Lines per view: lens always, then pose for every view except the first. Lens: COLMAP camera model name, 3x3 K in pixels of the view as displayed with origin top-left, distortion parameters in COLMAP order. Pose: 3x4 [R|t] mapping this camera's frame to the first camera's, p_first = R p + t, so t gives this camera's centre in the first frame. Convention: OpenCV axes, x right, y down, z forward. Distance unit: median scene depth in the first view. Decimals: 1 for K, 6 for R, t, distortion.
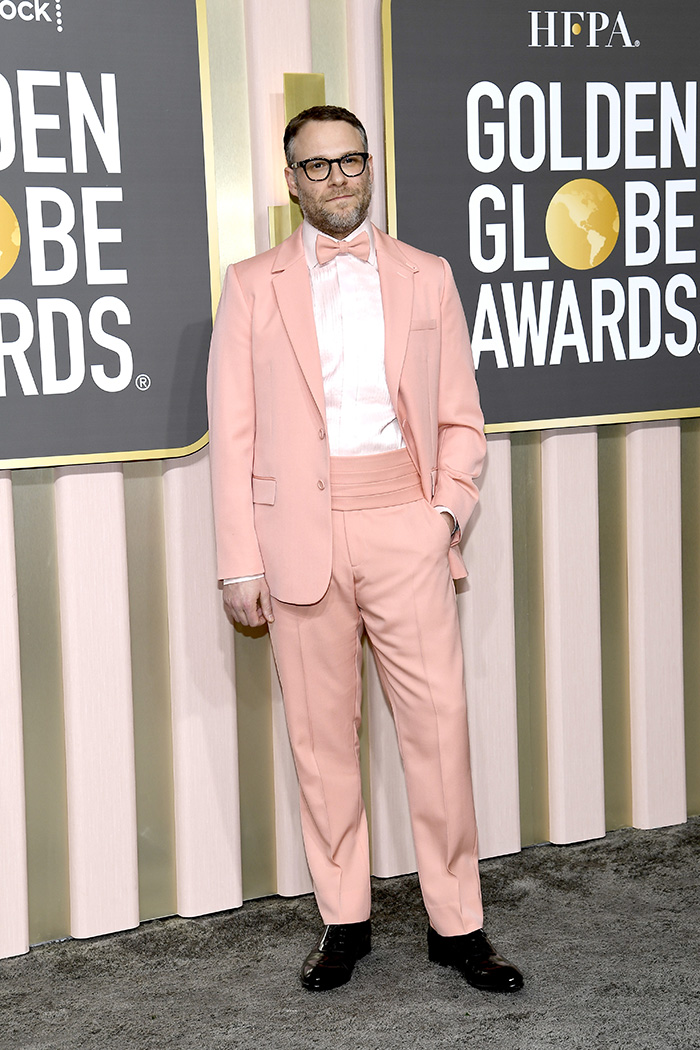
lens RADIAL K [[2164.3, 0, 386.6], [0, 2164.3, 566.3], [0, 0, 1]] dist [0.345236, 0.000000]
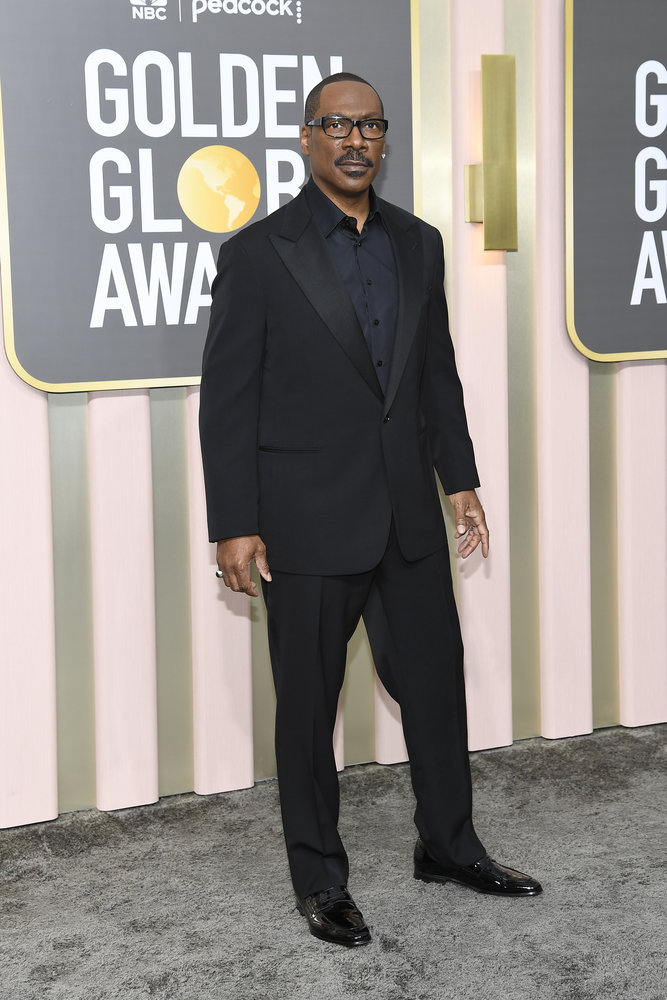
lens RADIAL K [[1831.3, 0, 421.9], [0, 1831.3, 399.4], [0, 0, 1]] dist [0.257307, 0.000000]
pose [[0.995993, 0.023469, -0.086295, 0.261343], [-0.026564, 0.999038, -0.034895, -0.030084], [0.085393, 0.037048, 0.995658, 0.151147]]
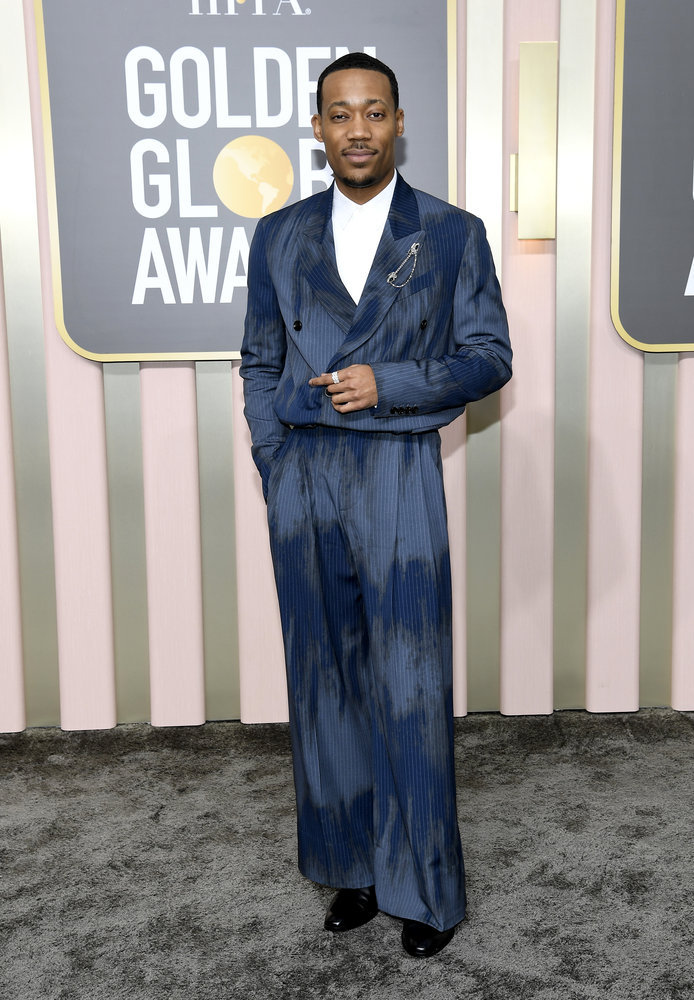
lens RADIAL K [[1587.0, 0, 379.8], [0, 1587.0, 486.2], [0, 0, 1]] dist [0.216825, 0.000000]
pose [[0.908773, 0.089617, -0.407554, 0.492139], [-0.070415, 0.995595, 0.061908, -0.055270], [0.411306, -0.027562, 0.911080, 0.284289]]
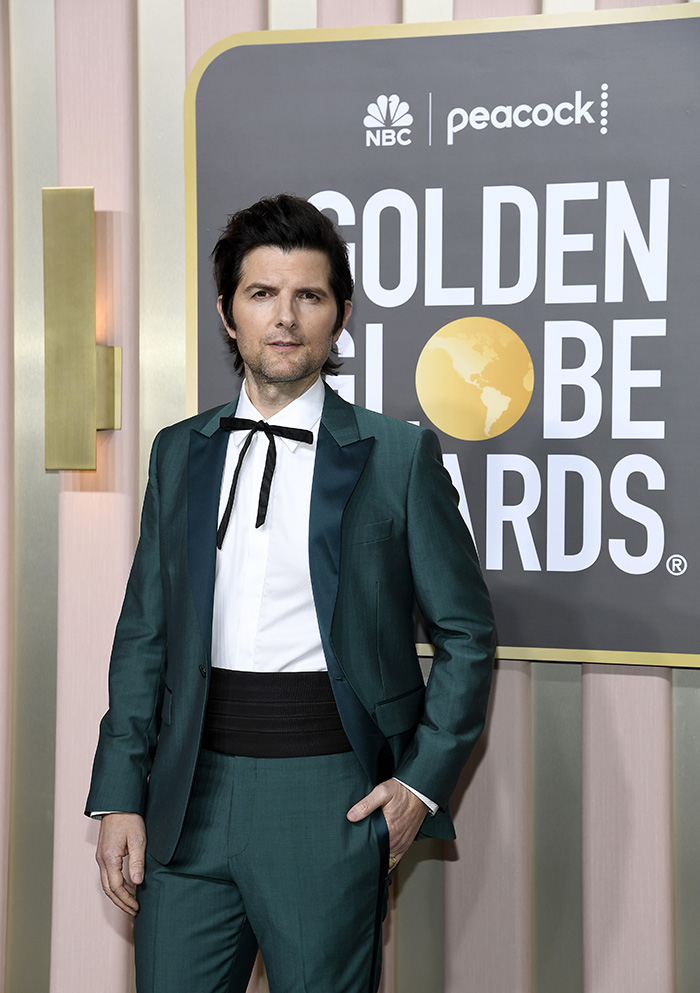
lens RADIAL K [[2647.1, 0, 349.5], [0, 2647.1, 481.5], [0, 0, 1]] dist [0.772459, 0.000000]
pose [[0.651499, 0.050741, -0.756951, 0.722613], [-0.129415, 0.990570, -0.044985, -0.078670], [0.747530, 0.127269, 0.651922, 0.407861]]
